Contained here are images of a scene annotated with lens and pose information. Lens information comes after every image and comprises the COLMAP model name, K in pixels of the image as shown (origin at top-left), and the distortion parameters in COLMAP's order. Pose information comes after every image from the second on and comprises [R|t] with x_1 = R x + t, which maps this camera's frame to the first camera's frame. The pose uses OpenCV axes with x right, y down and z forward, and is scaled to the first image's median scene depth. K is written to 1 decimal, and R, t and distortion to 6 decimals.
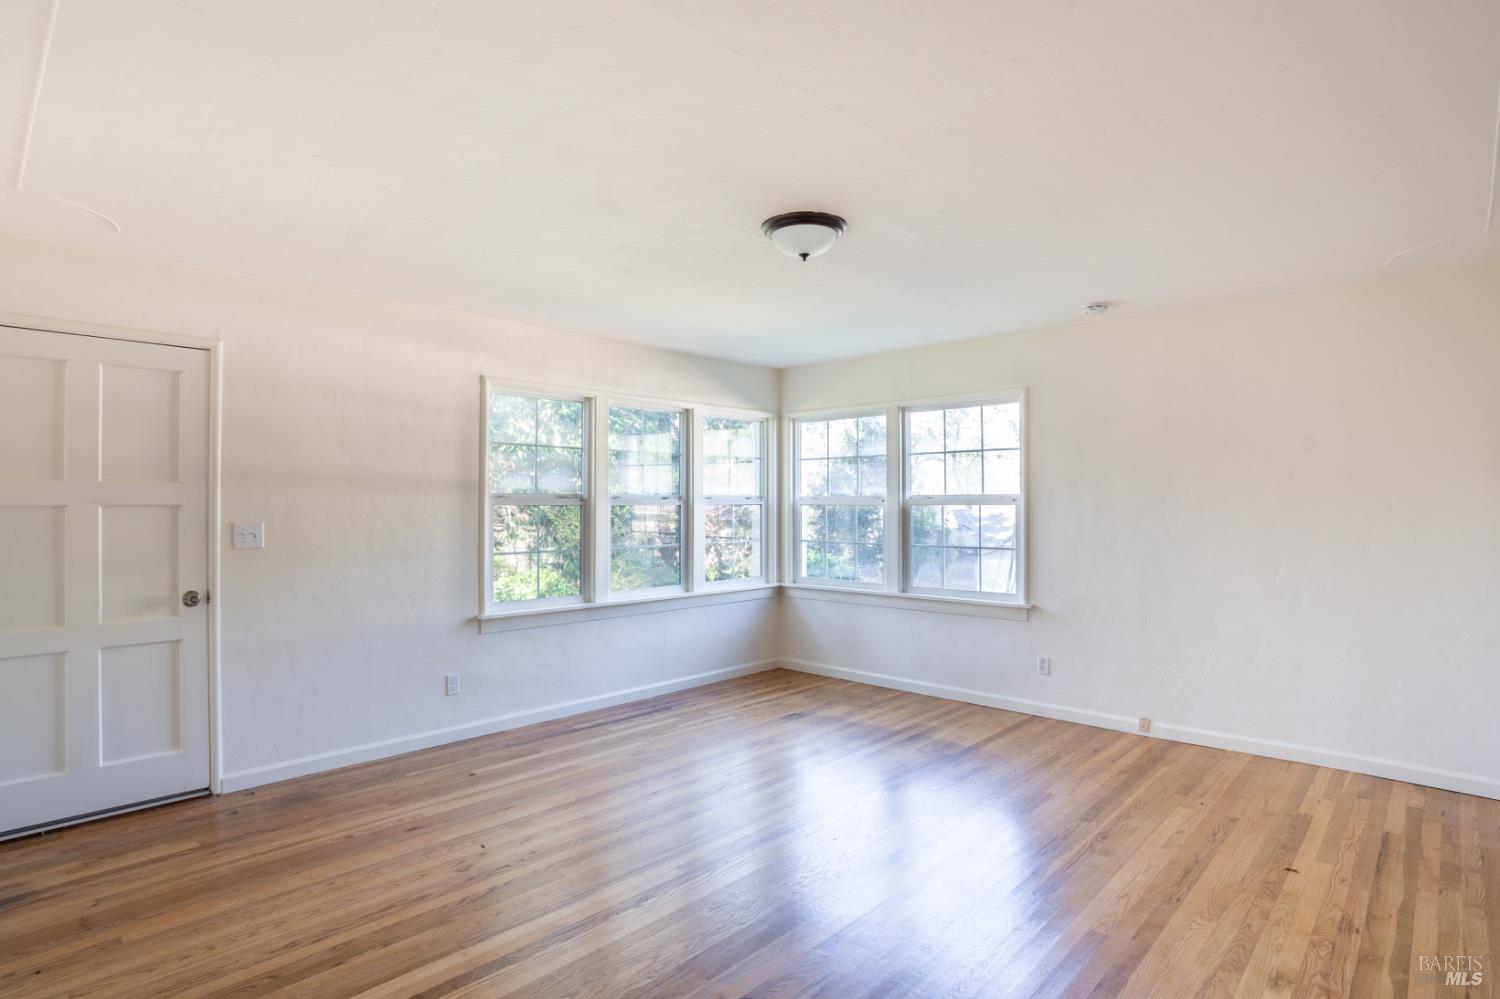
lens RADIAL K [[783.6, 0, 750.0], [0, 783.6, 499.5], [0, 0, 1]] dist [-0.077208, 0.036800]
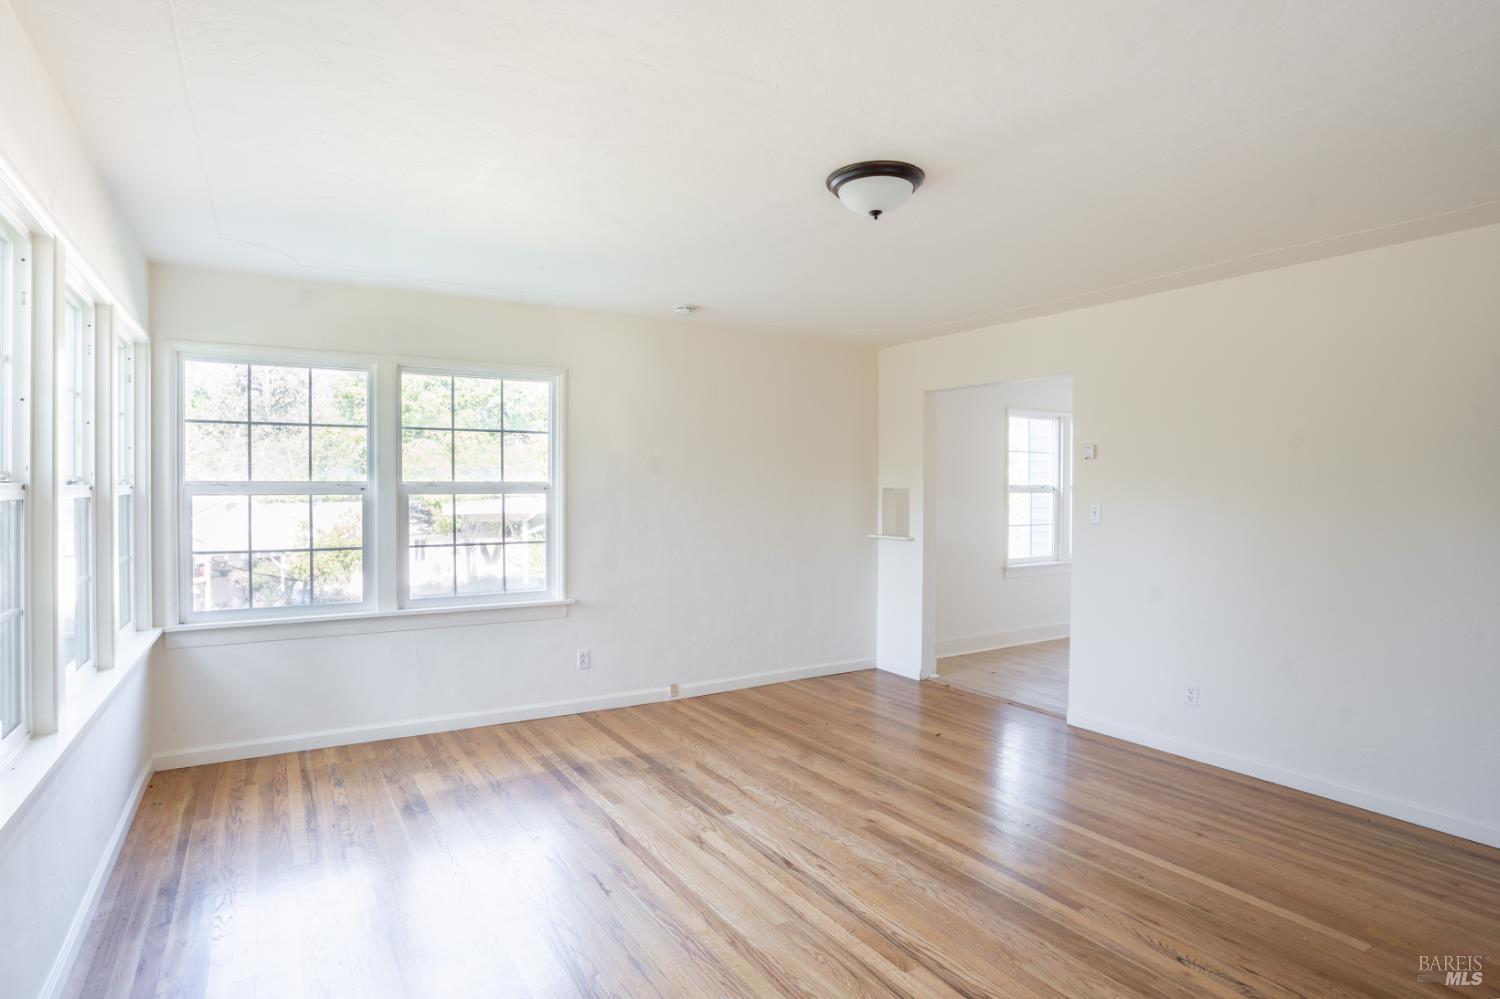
lens RADIAL K [[766.9, 0, 735.6], [0, 766.9, 500.7], [0, 0, 1]] dist [-0.071009, 0.033442]
pose [[0.274029, -0.010389, 0.961665, -0.507331], [-0.006080, 0.999903, 0.012535, 0.002127], [-0.961702, -0.009282, 0.273939, 0.580525]]
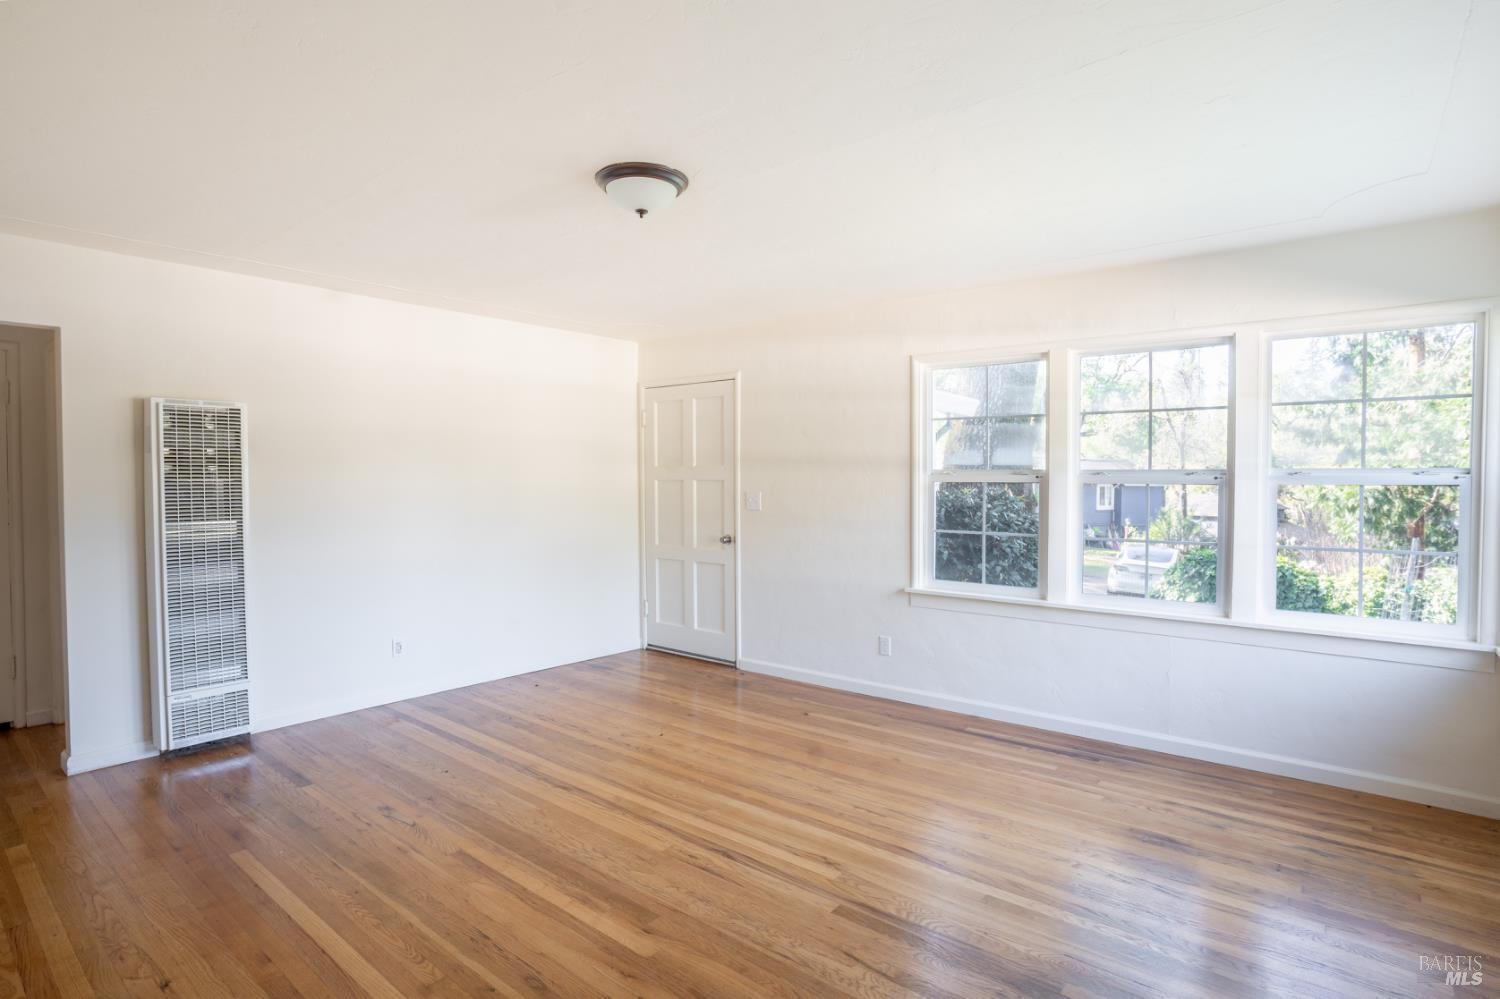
lens RADIAL K [[783.6, 0, 750.0], [0, 783.6, 499.5], [0, 0, 1]] dist [-0.077208, 0.036800]
pose [[0.060074, 0.028414, -0.997789, 0.638067], [0.001338, 0.999592, 0.028546, 0.001041], [0.998193, -0.003050, 0.060011, 0.681081]]
